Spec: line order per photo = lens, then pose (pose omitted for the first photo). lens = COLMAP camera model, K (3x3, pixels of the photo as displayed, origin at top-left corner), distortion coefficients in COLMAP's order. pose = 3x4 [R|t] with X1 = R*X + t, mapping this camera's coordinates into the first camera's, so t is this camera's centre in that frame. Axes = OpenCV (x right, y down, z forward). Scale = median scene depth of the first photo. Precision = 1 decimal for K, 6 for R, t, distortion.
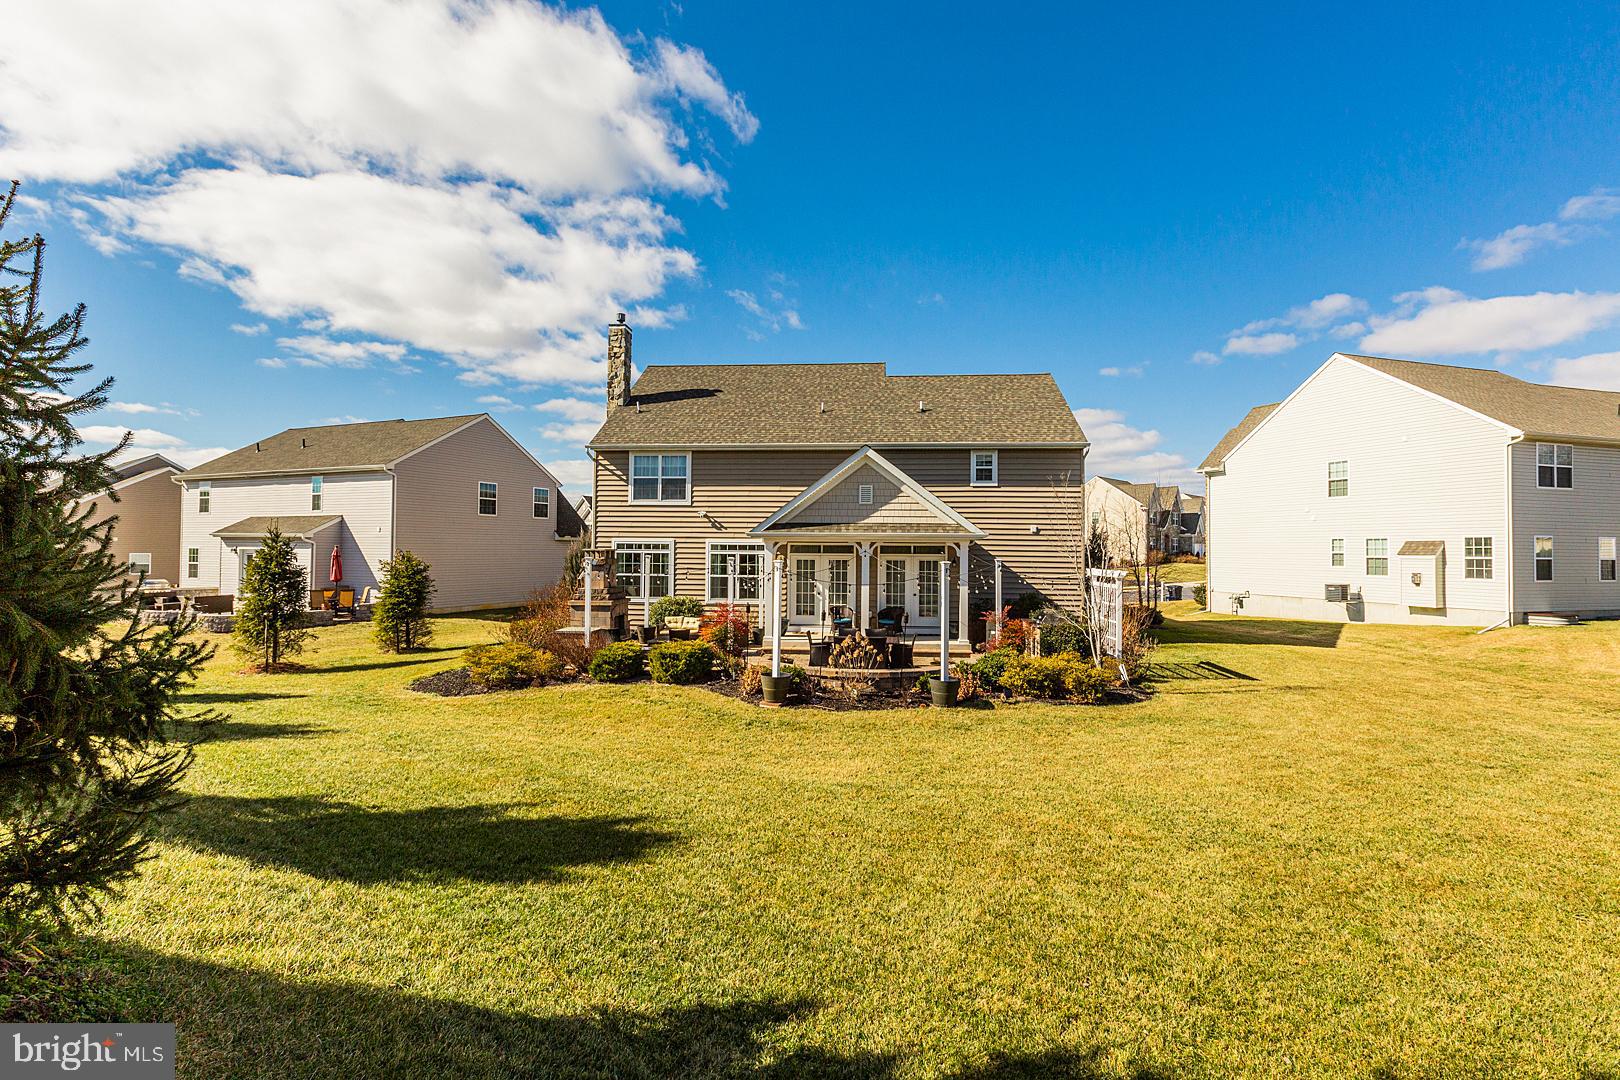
lens RADIAL K [[755.8, 0, 809.9], [0, 755.8, 537.9], [0, 0, 1]] dist [-0.007256, 0.000366]
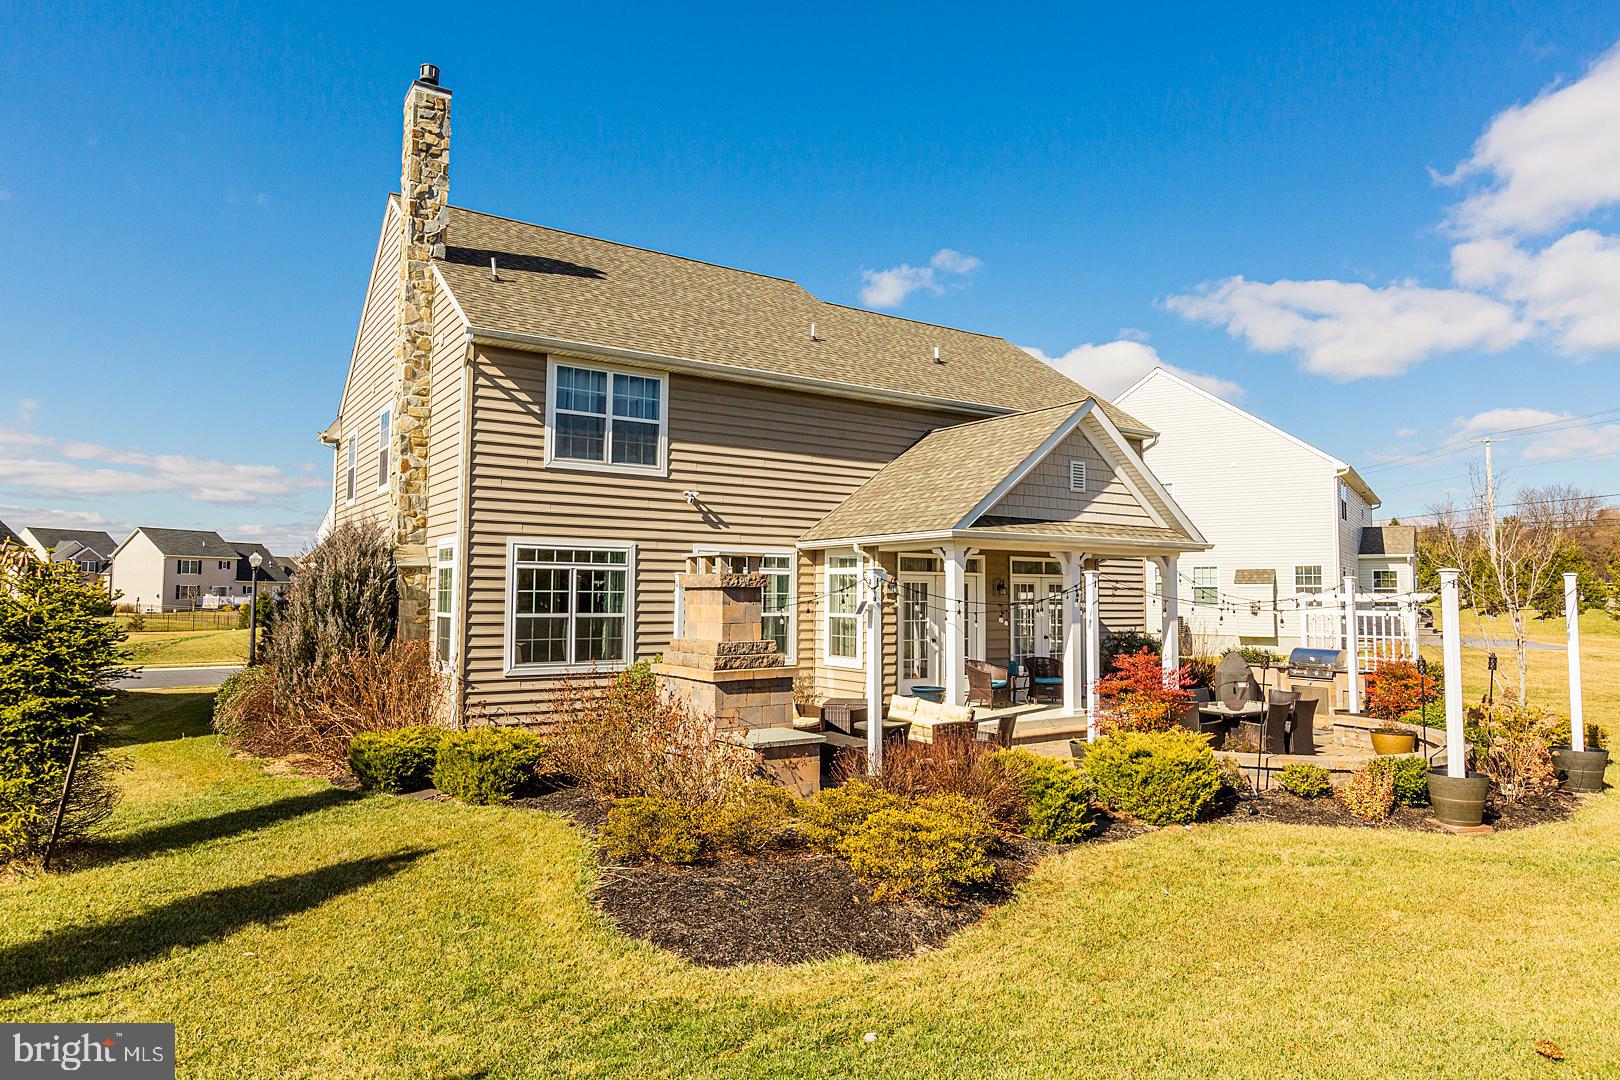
lens RADIAL K [[1045.9, 0, 832.0], [0, 1045.9, 510.9], [0, 0, 1]] dist [-0.007553, -0.000035]
pose [[0.766777, 0.047932, 0.640121, -0.524326], [-0.009940, 0.997975, -0.062820, 0.022878], [-0.641837, 0.041806, 0.765701, 0.390392]]
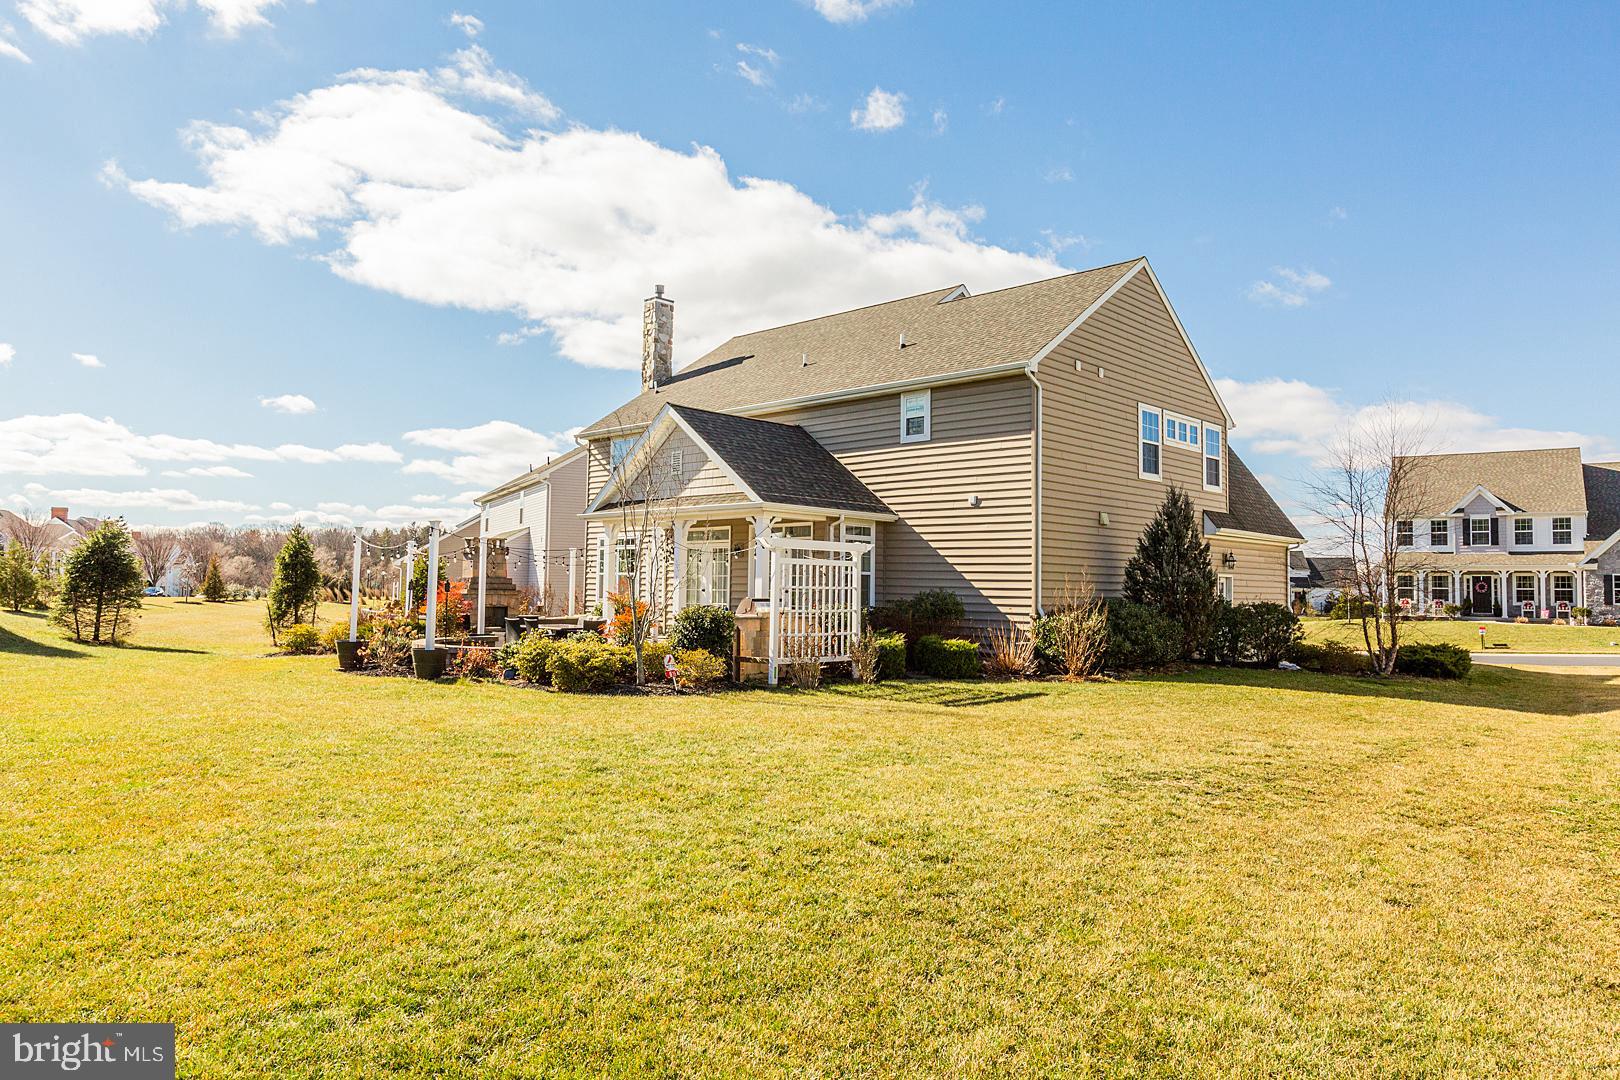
lens RADIAL K [[1066.8, 0, 809.5], [0, 1066.8, 537.0], [0, 0, 1]] dist [0.002725, 0.000071]
pose [[0.781494, -0.028532, -0.623260, 0.747452], [0.001737, 0.999049, -0.043556, 0.060859], [0.623910, 0.032956, 0.780801, 0.160789]]
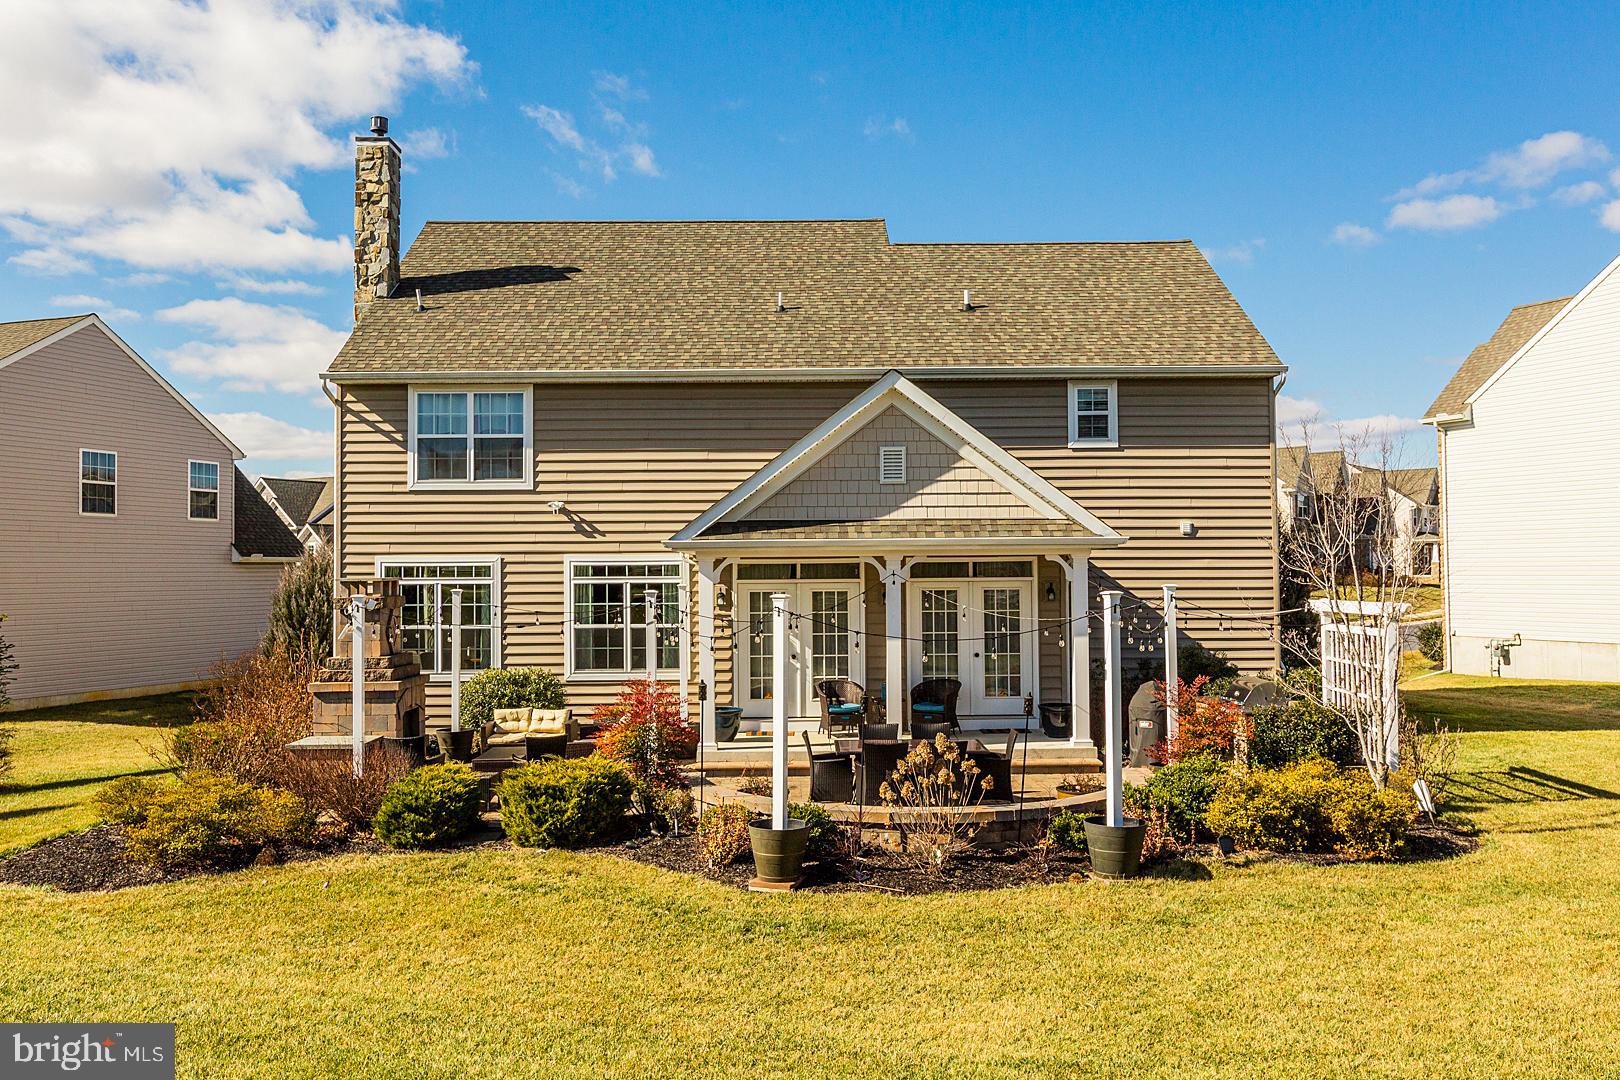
lens RADIAL K [[1355.4, 0, 804.8], [0, 1355.4, 551.2], [0, 0, 1]] dist [-0.004133, -0.024346]
pose [[0.995226, -0.014462, 0.096518, -0.063474], [0.014621, 0.999893, -0.000932, 0.002074], [-0.096494, 0.002338, 0.995331, 0.066664]]
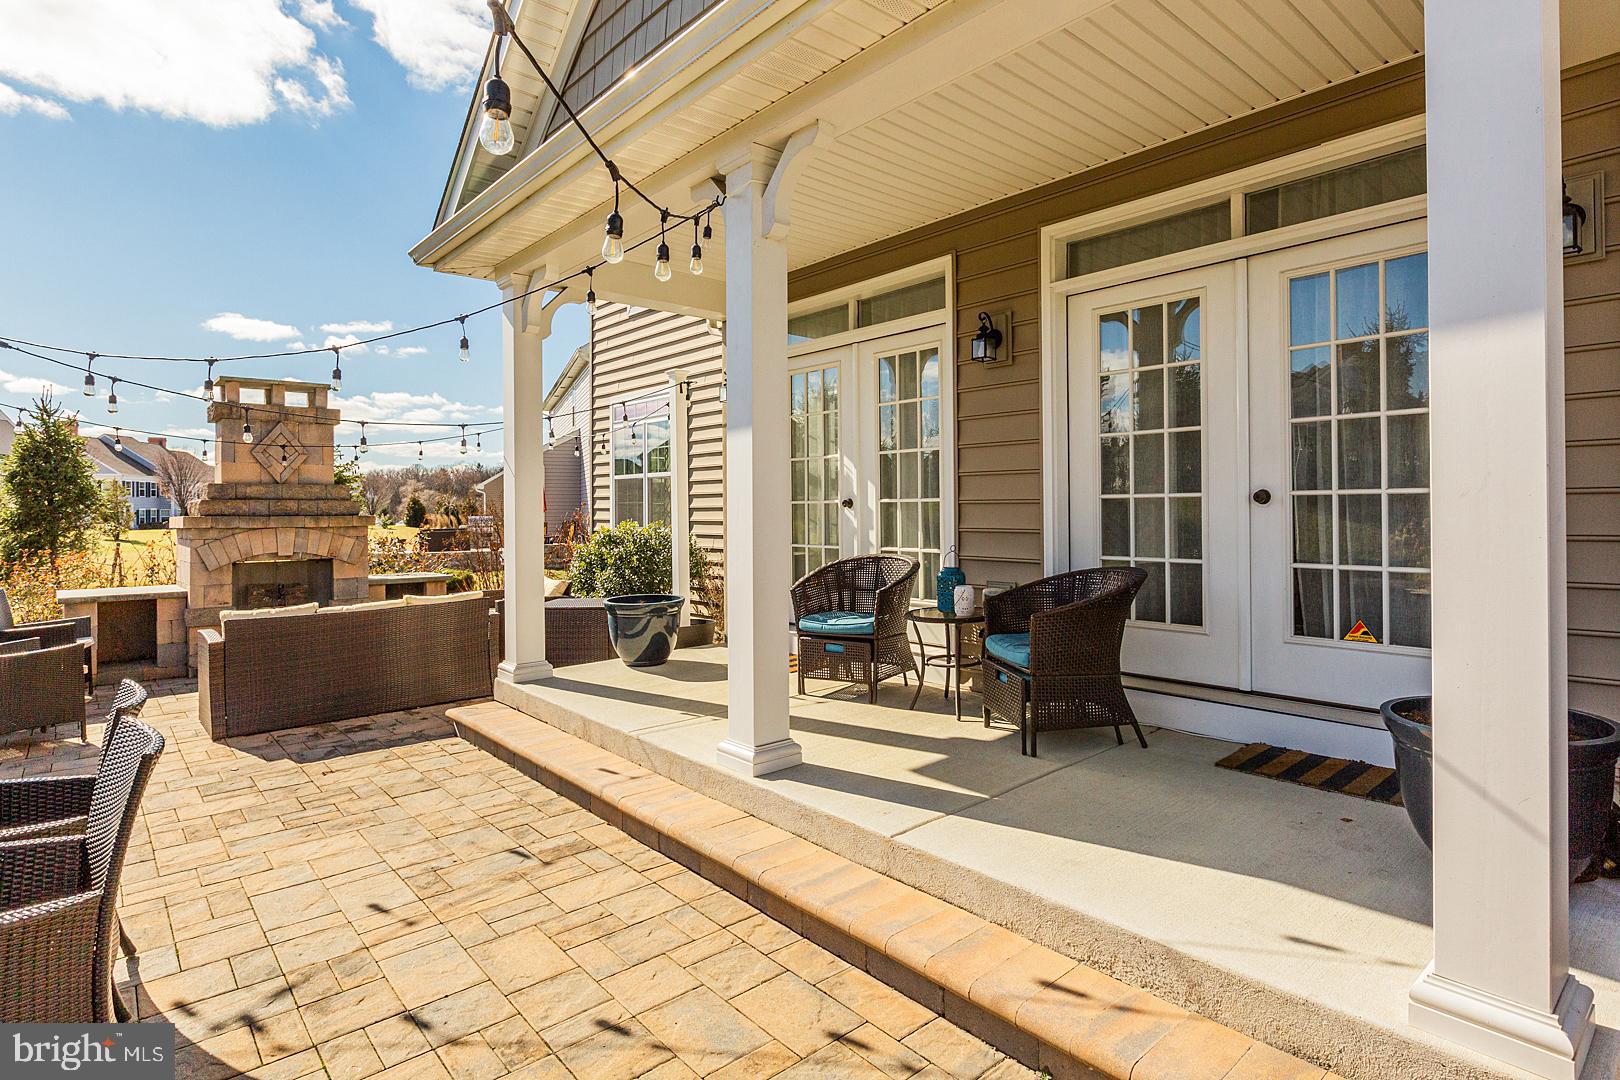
lens RADIAL K [[851.8, 0, 819.6], [0, 851.8, 506.8], [0, 0, 1]] dist [-0.000135, -0.000406]
pose [[0.720959, -0.015299, -0.692808, 0.178168], [0.022530, 0.999745, 0.001368, 0.067898], [0.692611, -0.016595, 0.721120, 0.729891]]
